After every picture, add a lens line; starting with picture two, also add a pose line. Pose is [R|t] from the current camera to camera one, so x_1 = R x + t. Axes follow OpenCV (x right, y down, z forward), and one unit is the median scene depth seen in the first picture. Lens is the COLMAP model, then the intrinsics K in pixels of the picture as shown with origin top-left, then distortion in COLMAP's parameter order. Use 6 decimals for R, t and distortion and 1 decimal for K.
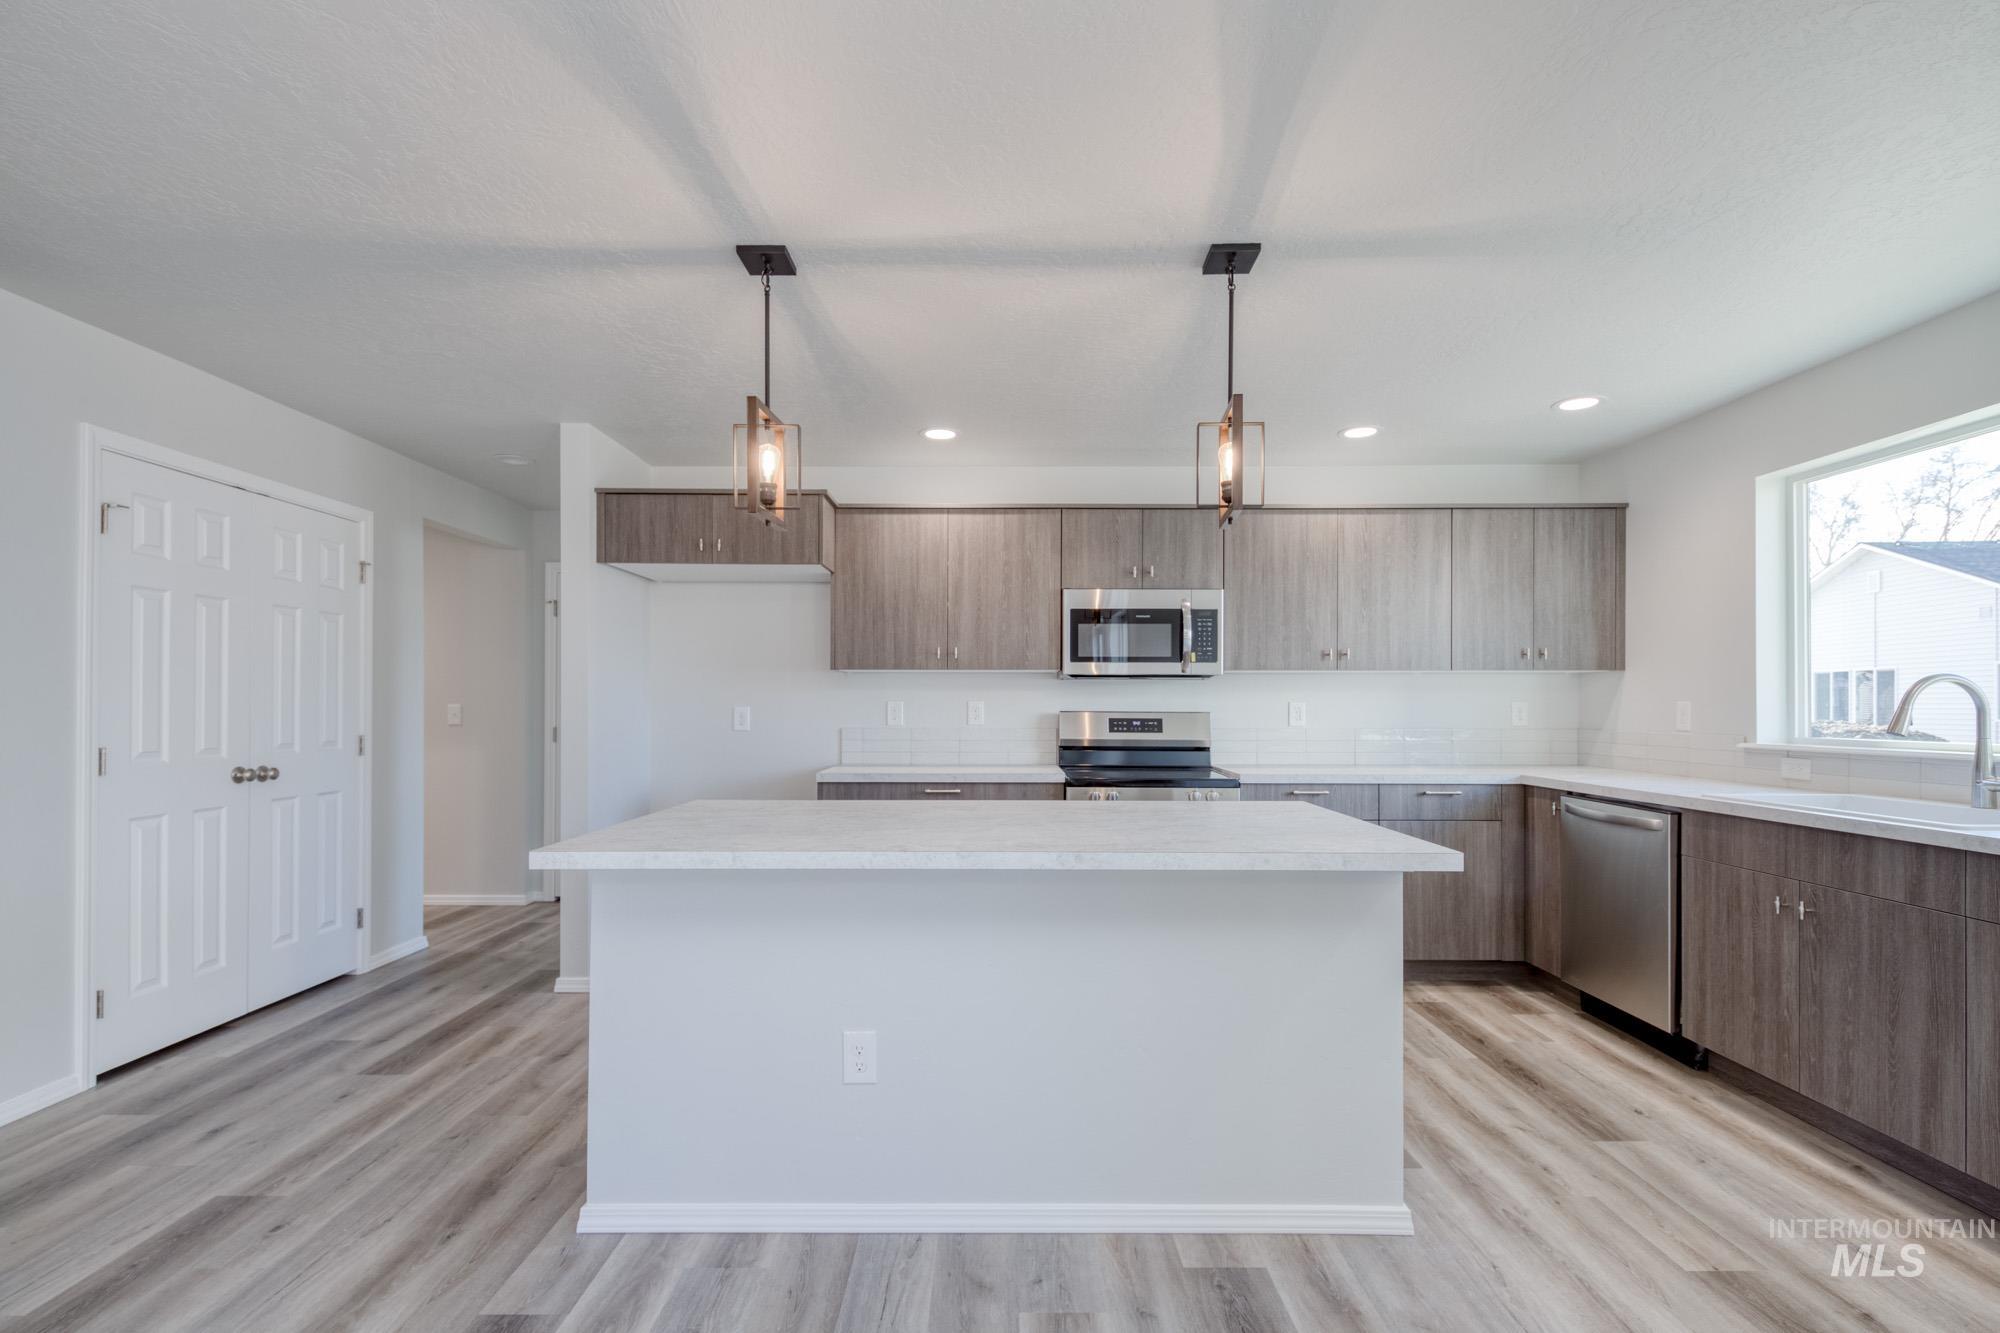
lens RADIAL K [[932.4, 0, 1004.5], [0, 932.4, 686.7], [0, 0, 1]] dist [0.012940, -0.001261]
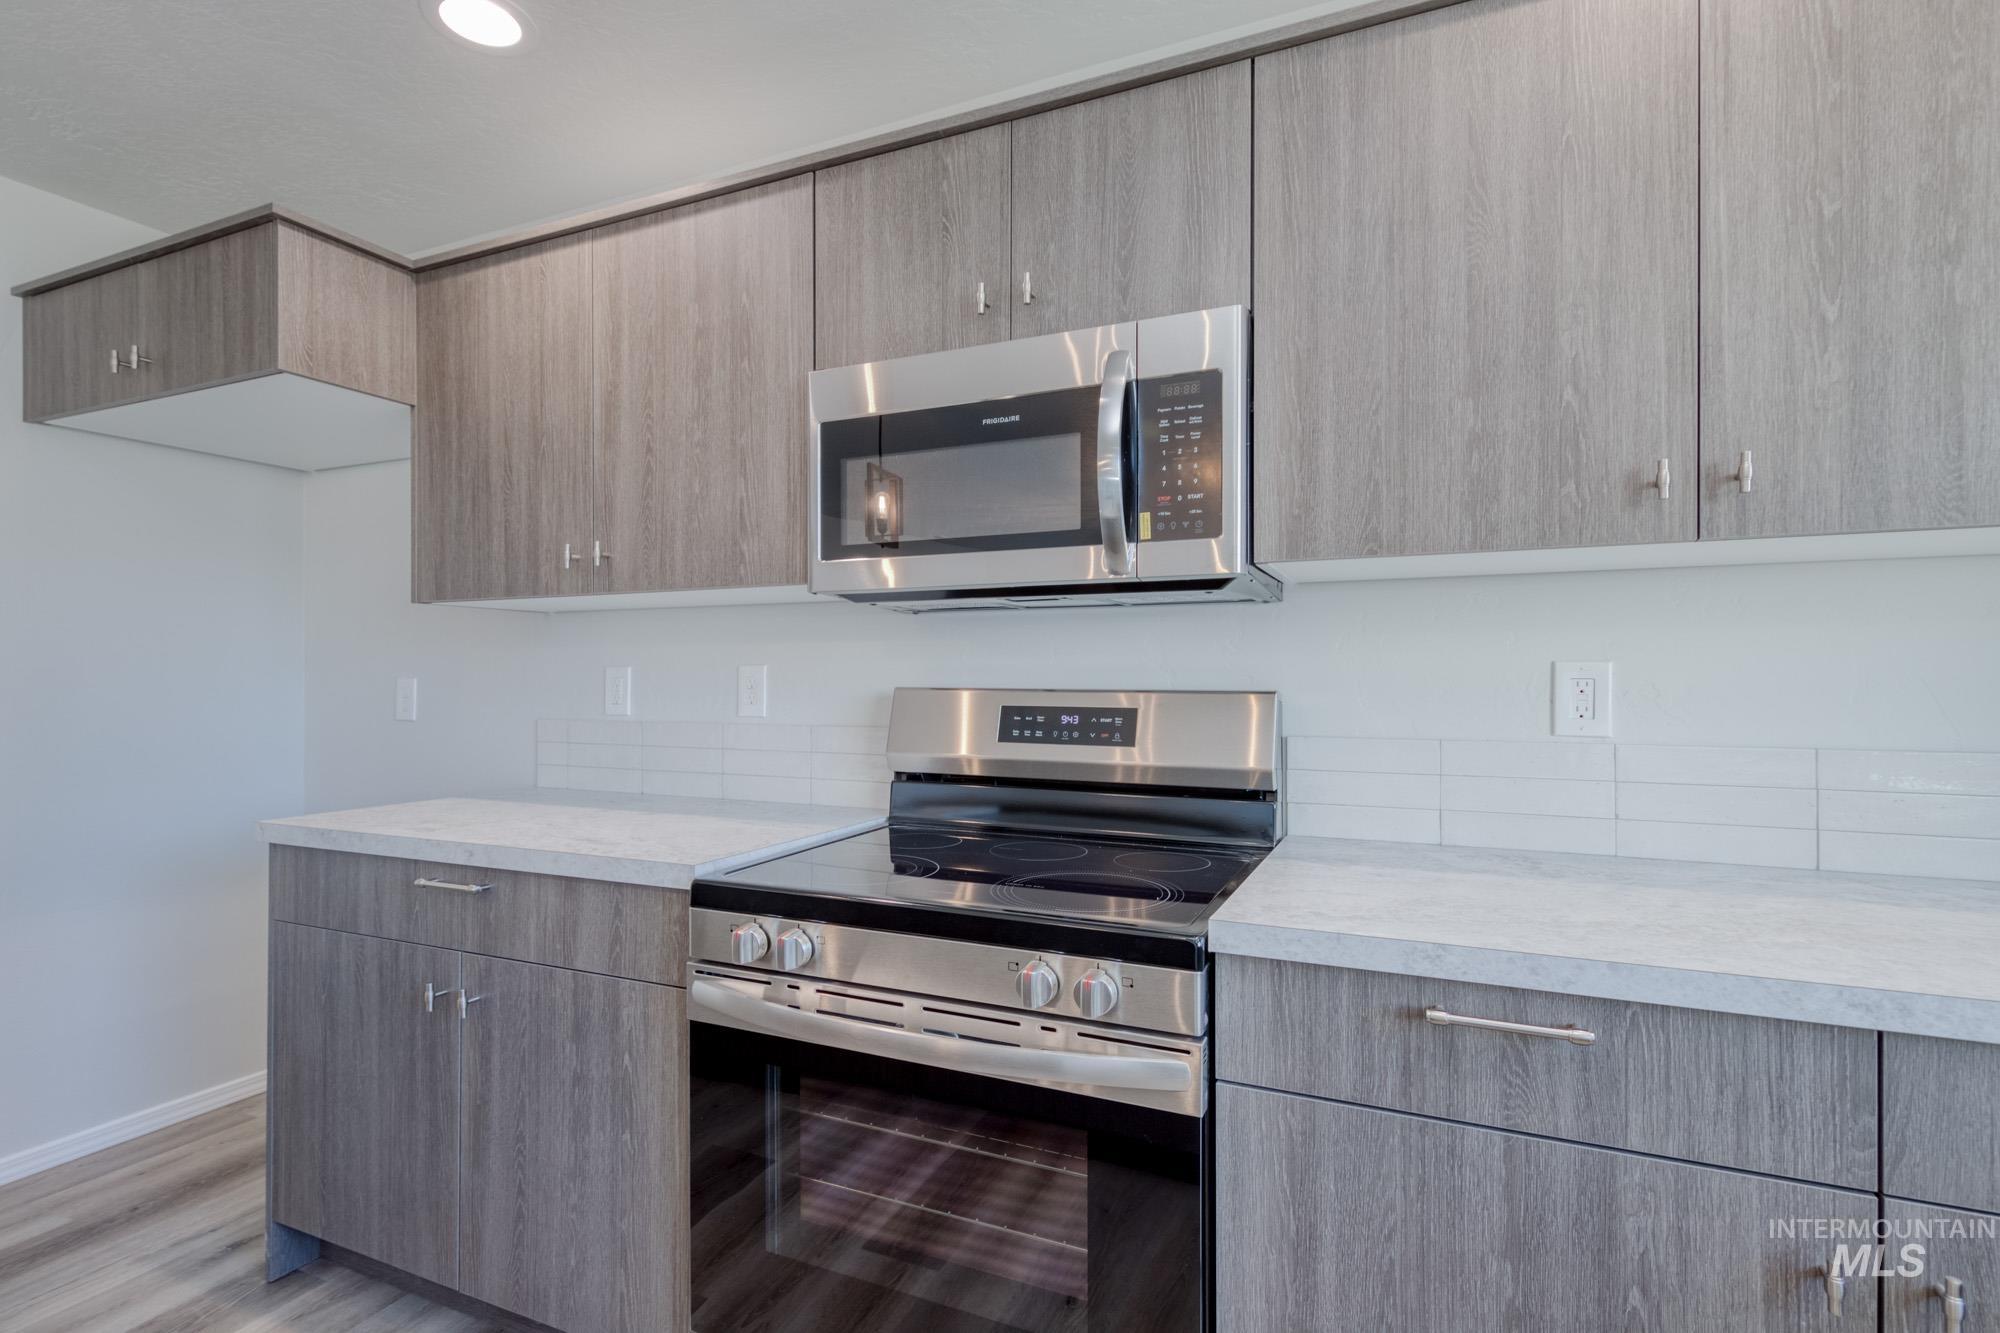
lens RADIAL K [[932.4, 0, 1000.8], [0, 932.4, 677.7], [0, 0, 1]] dist [0.012940, -0.001261]
pose [[0.890886, -0.004174, -0.454208, 0.306551], [0.009770, 0.999903, 0.009973, 0.018577], [0.454122, -0.013322, 0.890840, 0.678343]]
